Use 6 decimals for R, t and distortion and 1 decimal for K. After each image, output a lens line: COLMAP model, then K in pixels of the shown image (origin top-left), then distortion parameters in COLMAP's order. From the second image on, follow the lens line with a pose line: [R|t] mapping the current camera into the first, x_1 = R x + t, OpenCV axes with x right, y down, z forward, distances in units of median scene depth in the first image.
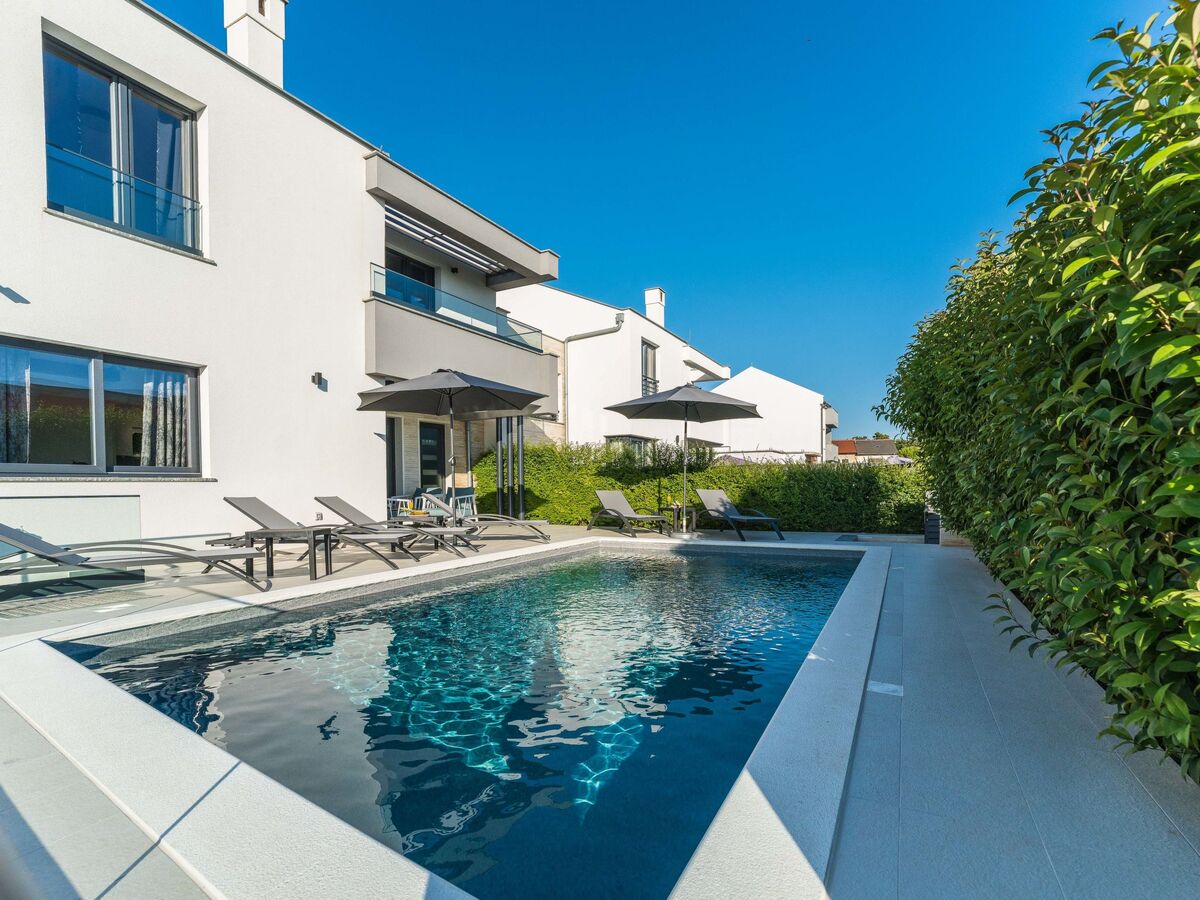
lens RADIAL K [[578.2, 0, 623.2], [0, 578.2, 488.2], [0, 0, 1]] dist [-0.002992, 0.000413]
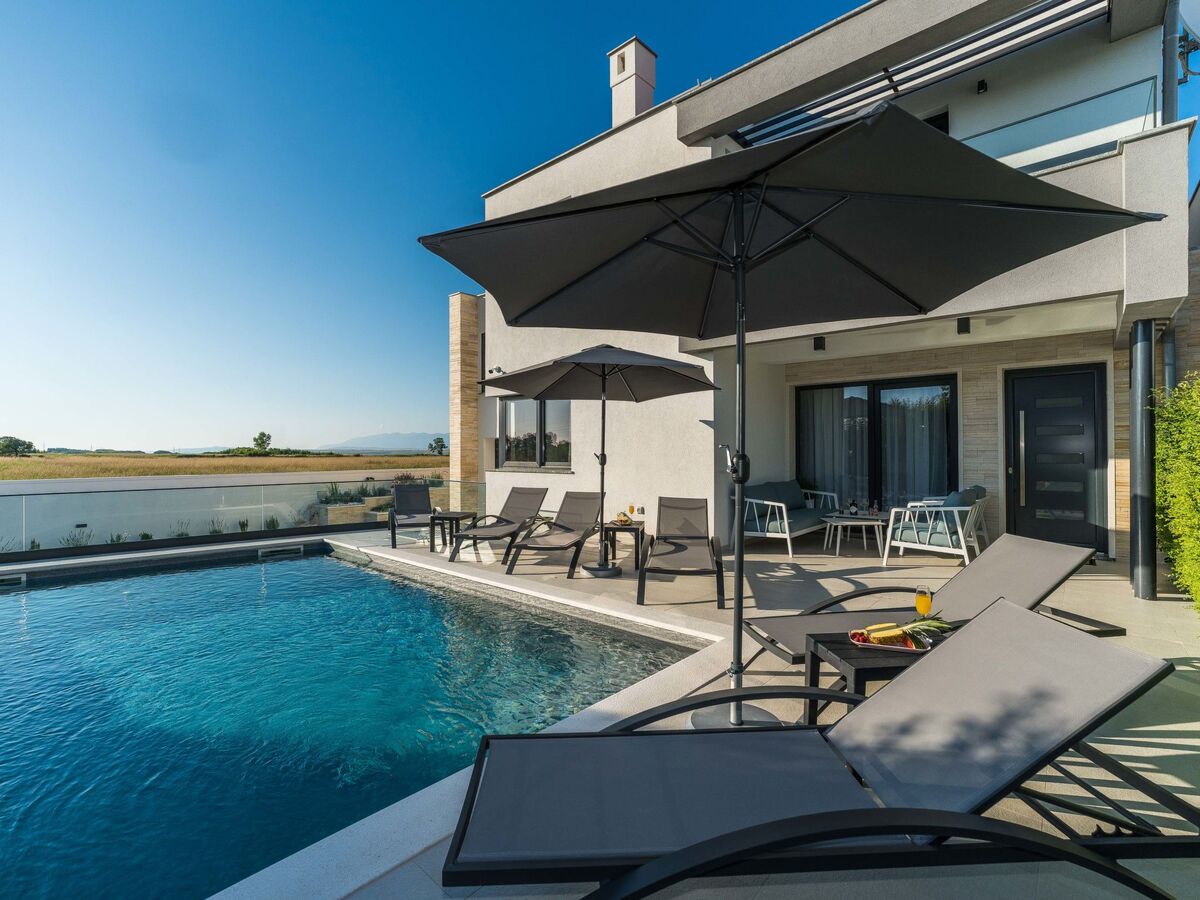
lens RADIAL K [[553.8, 0, 600.0], [0, 553.8, 450.0], [0, 0, 1]] dist [-0.047060, 0.020655]
pose [[-0.249679, 0.010241, -0.968275, 0.327036], [0.003723, 0.999947, 0.009616, -0.050692], [0.968322, -0.001204, -0.249703, 0.889316]]
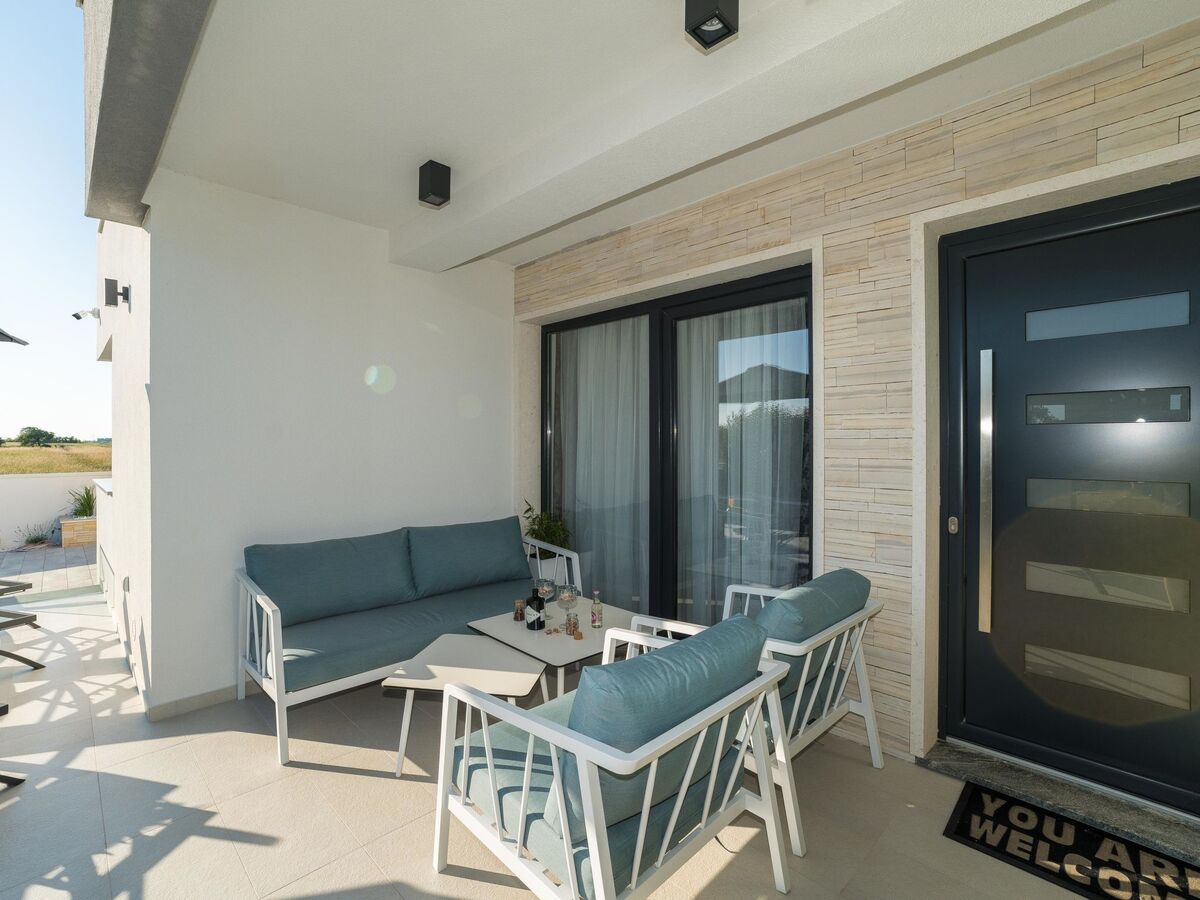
lens RADIAL K [[553.8, 0, 600.0], [0, 553.8, 450.0], [0, 0, 1]] dist [-0.047060, 0.020655]
pose [[-0.314174, 0.028793, -0.948929, -0.170499], [0.004298, 0.999573, 0.028906, -0.056069], [0.949356, 0.005003, -0.314163, 1.137634]]
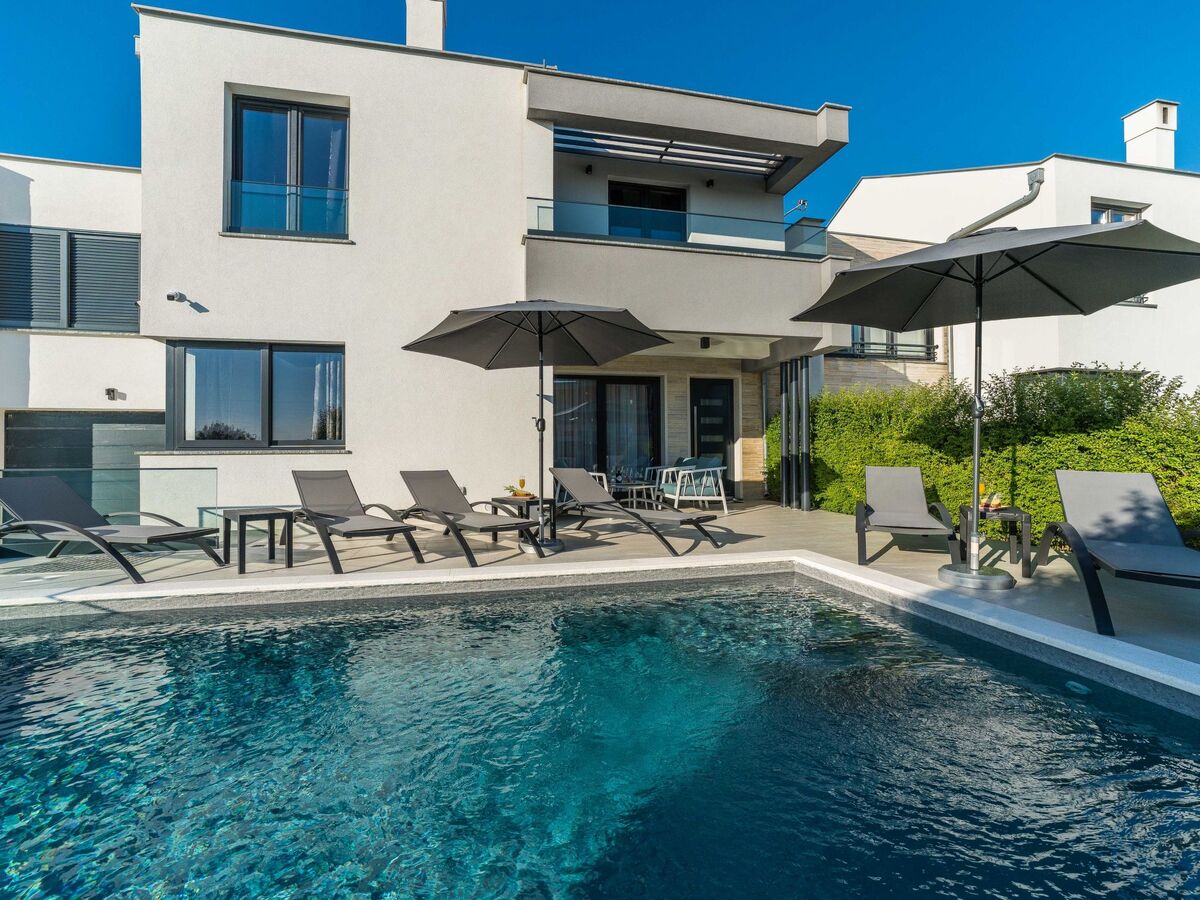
lens RADIAL K [[553.8, 0, 600.0], [0, 553.8, 450.0], [0, 0, 1]] dist [-0.047060, 0.020655]
pose [[0.644127, 0.002267, -0.764915, 0.212379], [-0.002737, 0.999996, 0.000659, -0.012595], [0.764913, 0.001668, 0.644131, 0.457542]]
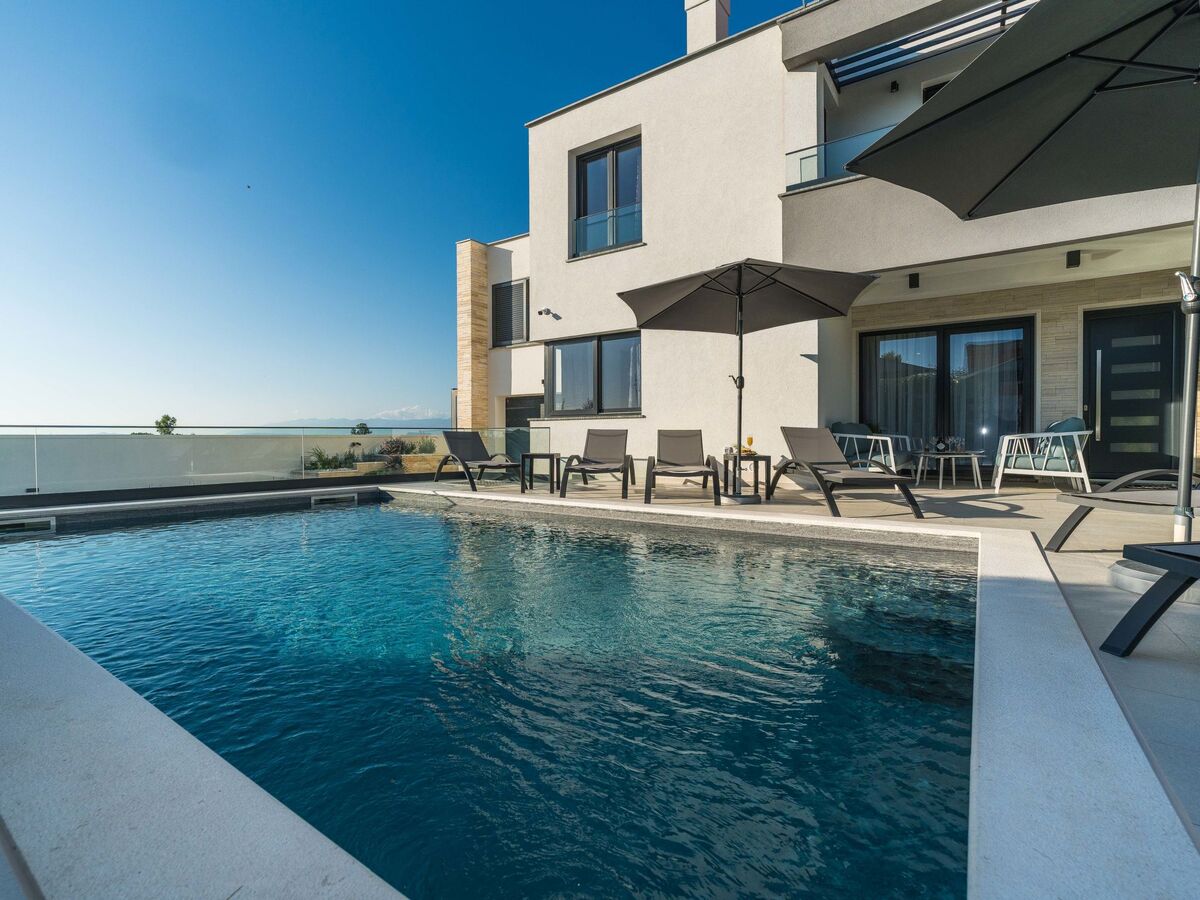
lens RADIAL K [[559.7, 0, 599.2], [0, 559.7, 448.3], [0, 0, 1]] dist [-0.049736, 0.024771]
pose [[-0.129994, 0.030496, -0.991046, 0.334454], [0.002018, 0.999533, 0.030493, 0.011297], [0.991513, 0.001964, -0.129994, 0.685433]]
